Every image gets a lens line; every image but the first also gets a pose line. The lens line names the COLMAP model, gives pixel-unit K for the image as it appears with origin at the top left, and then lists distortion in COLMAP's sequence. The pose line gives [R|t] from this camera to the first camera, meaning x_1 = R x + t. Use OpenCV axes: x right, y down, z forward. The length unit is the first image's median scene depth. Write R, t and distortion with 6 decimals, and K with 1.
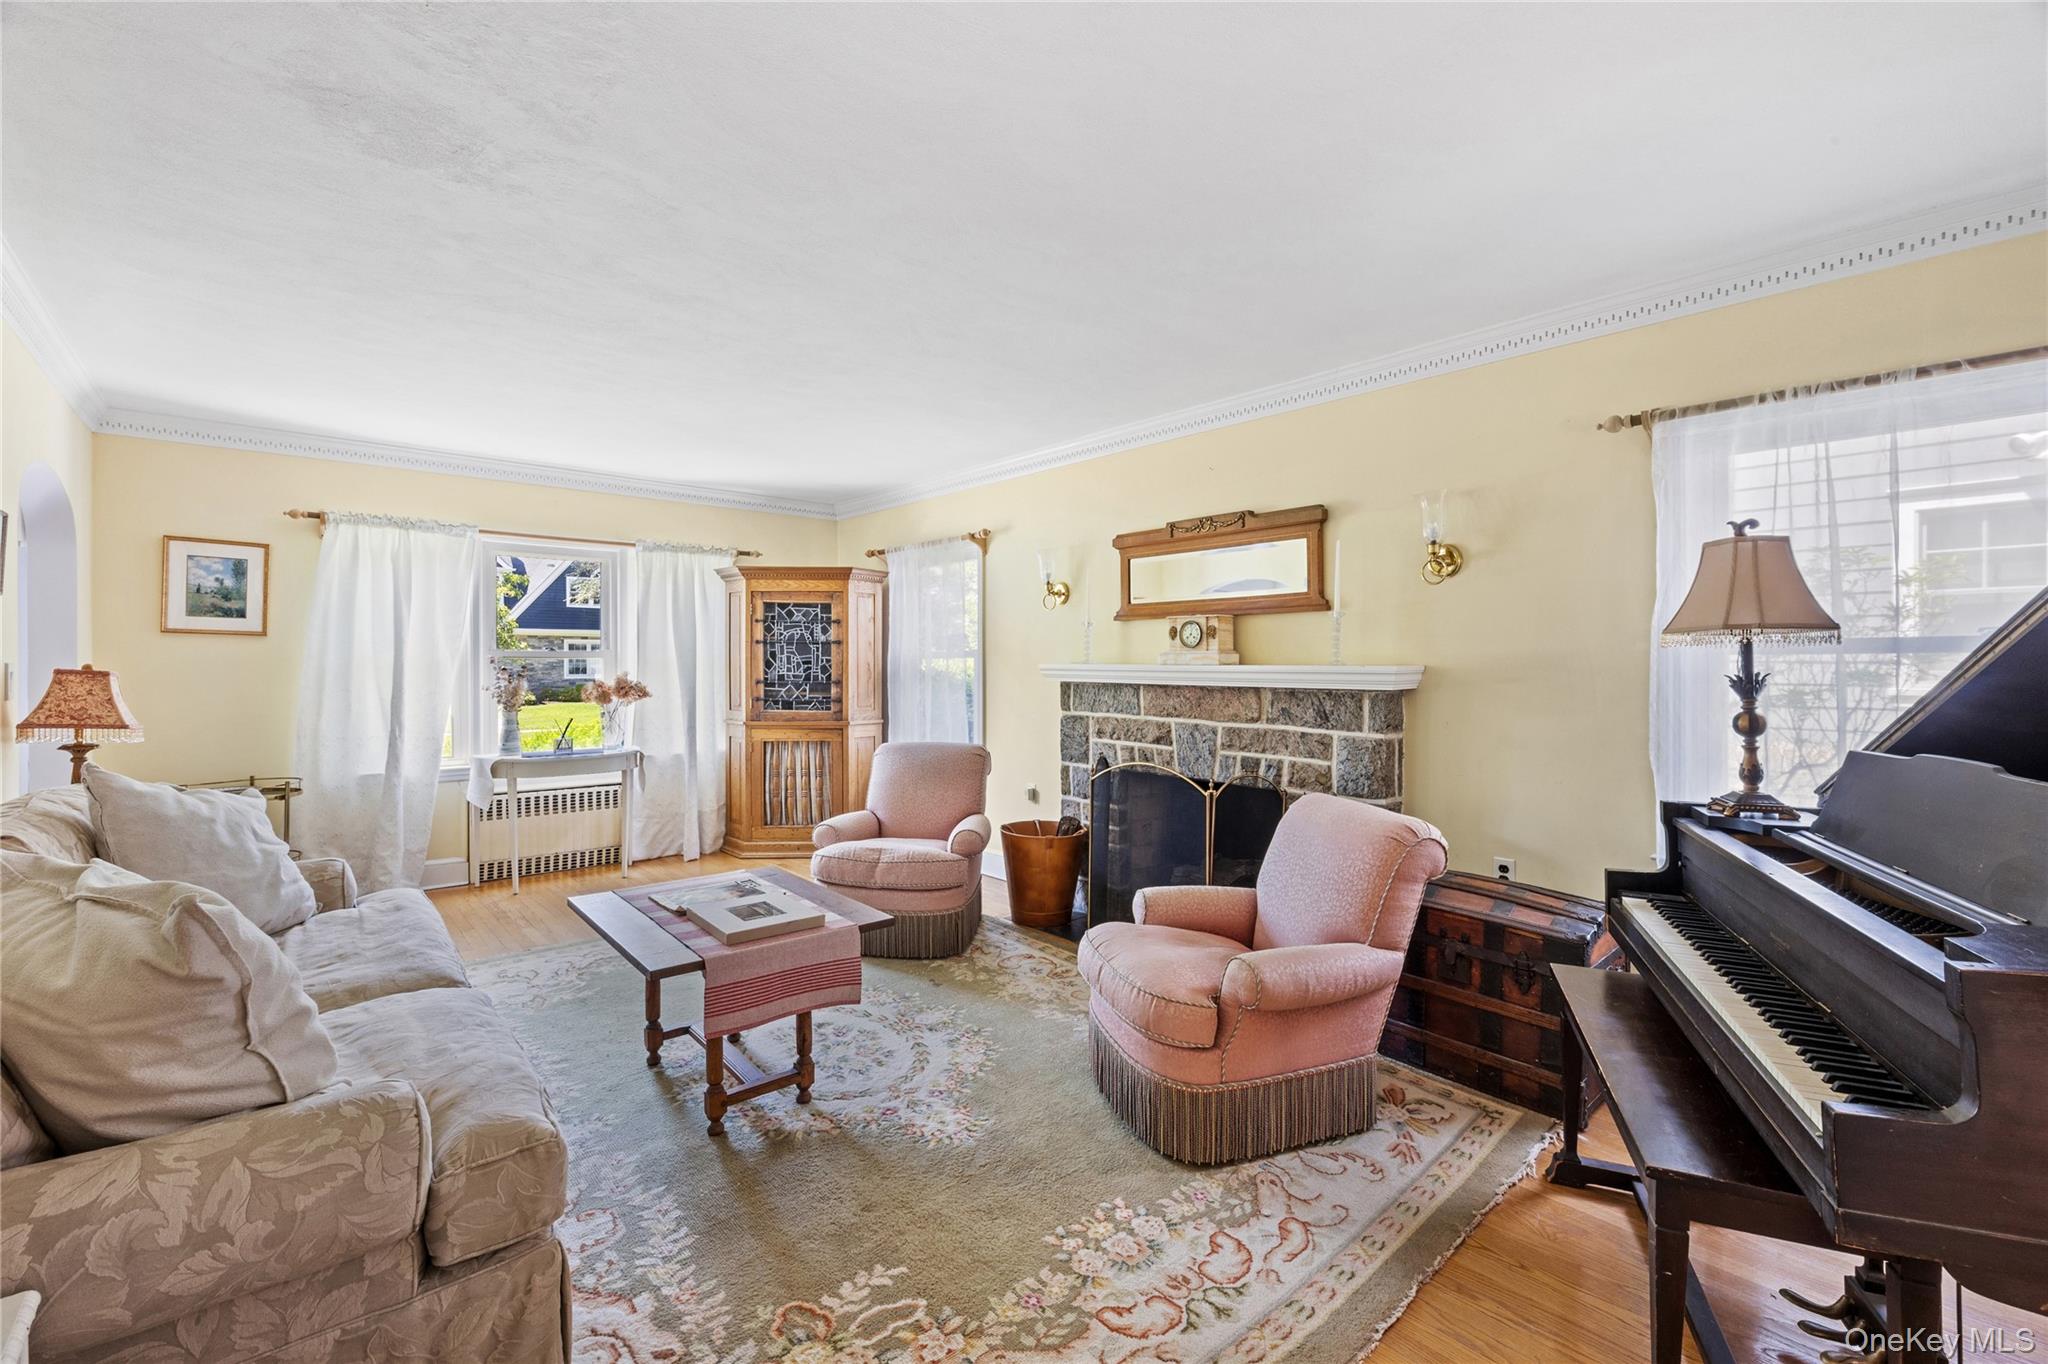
lens RADIAL K [[831.4, 0, 1019.1], [0, 831.4, 667.0], [0, 0, 1]] dist [0.001811, 0.000266]
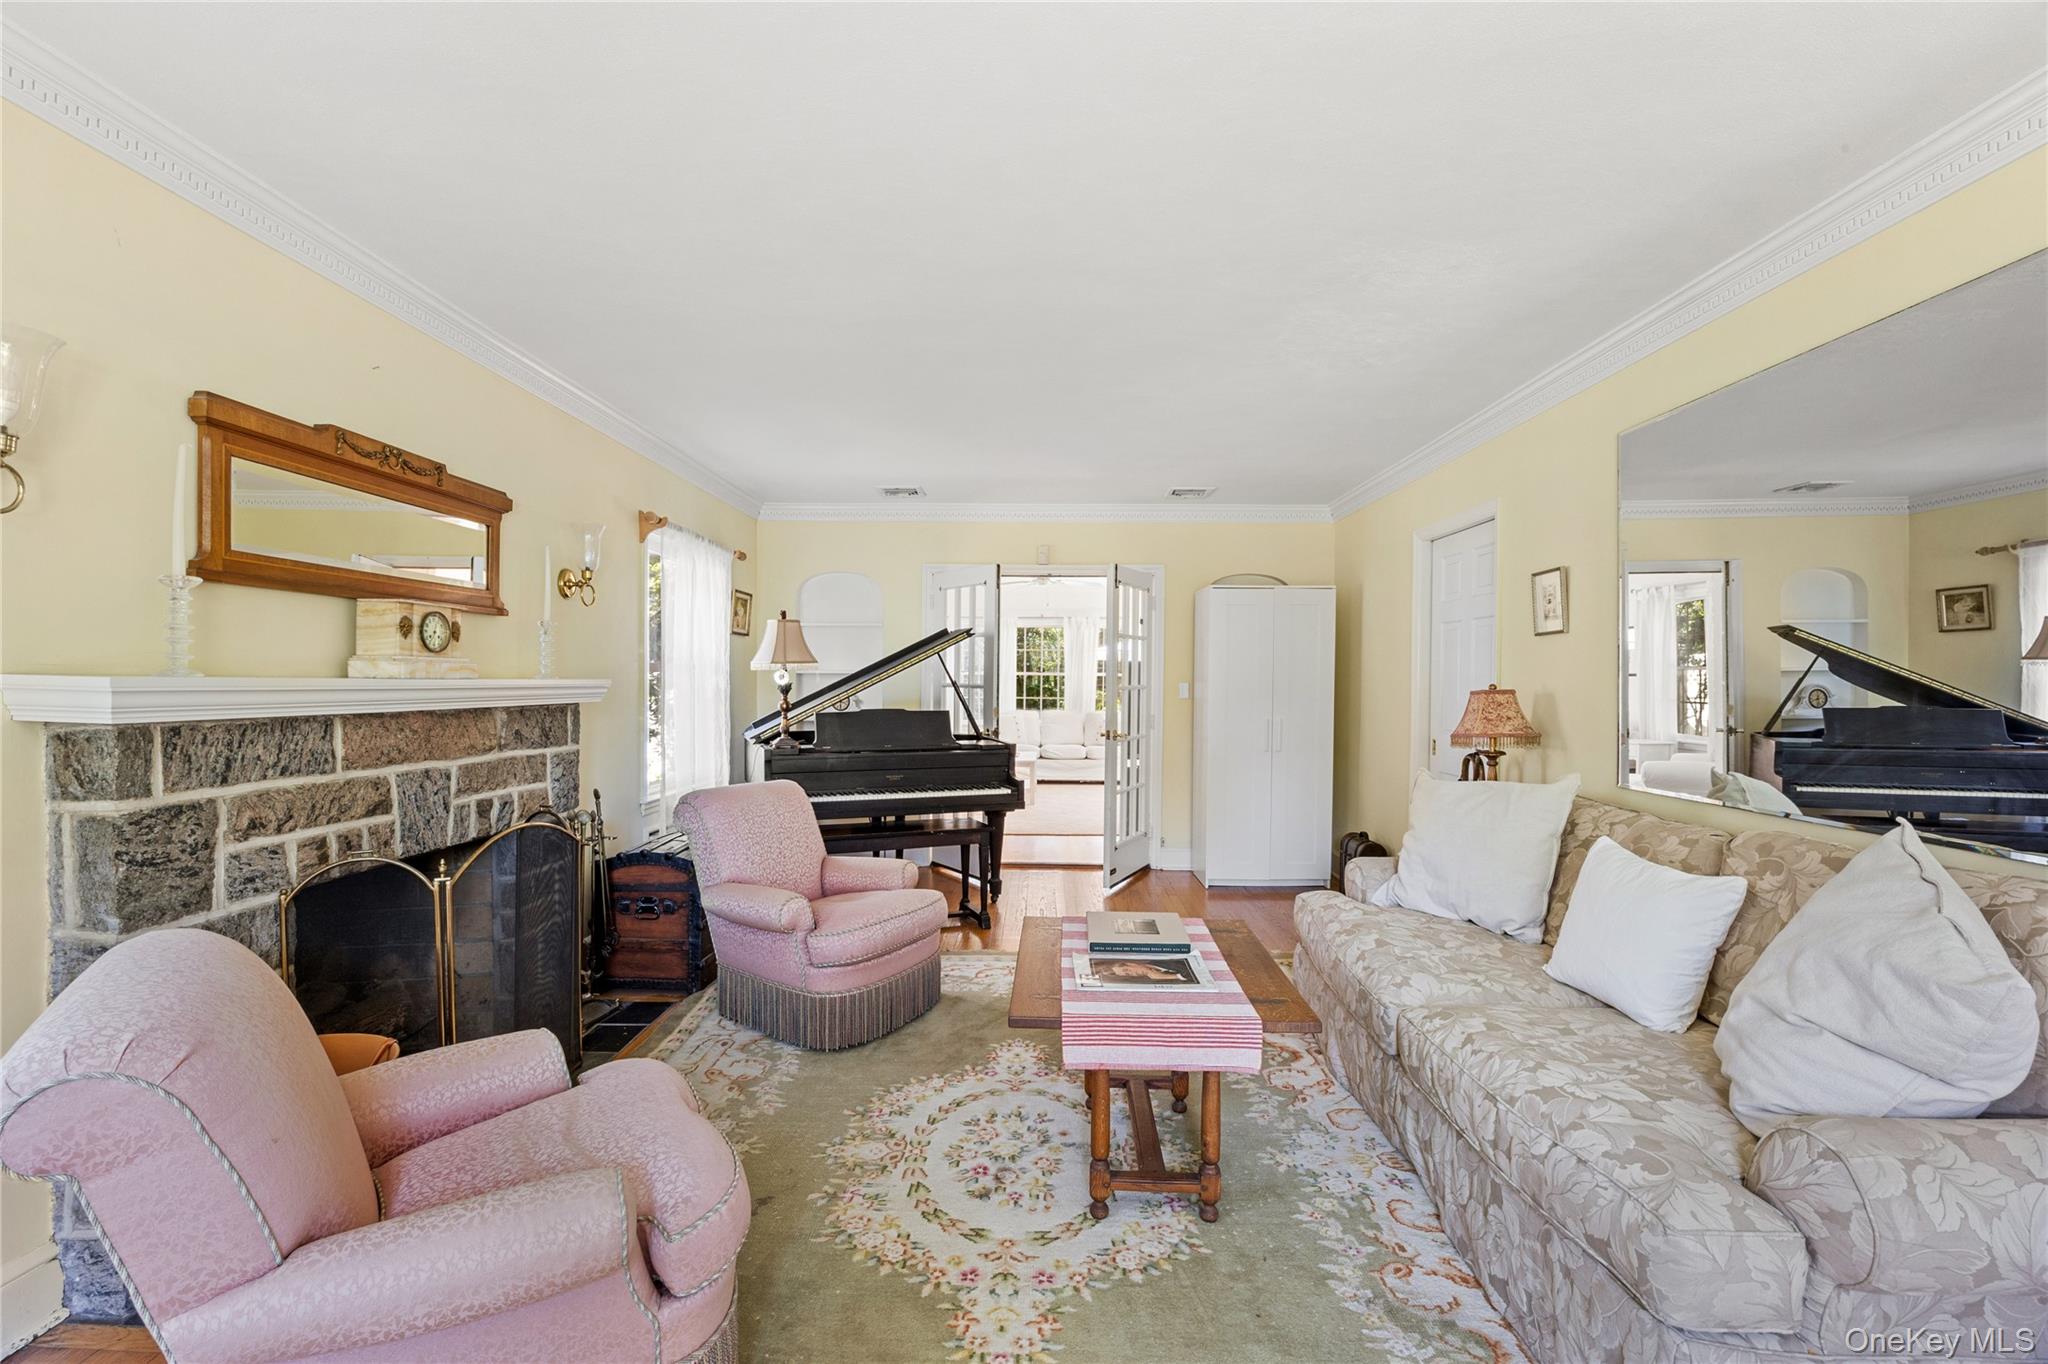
lens RADIAL K [[895.5, 0, 1020.3], [0, 895.5, 679.0], [0, 0, 1]] dist [-0.025766, 0.000936]
pose [[-0.723961, -0.005215, 0.689821, -0.615468], [-0.001176, 0.999979, 0.006325, -0.007254], [-0.689839, 0.003768, -0.723953, 1.202437]]
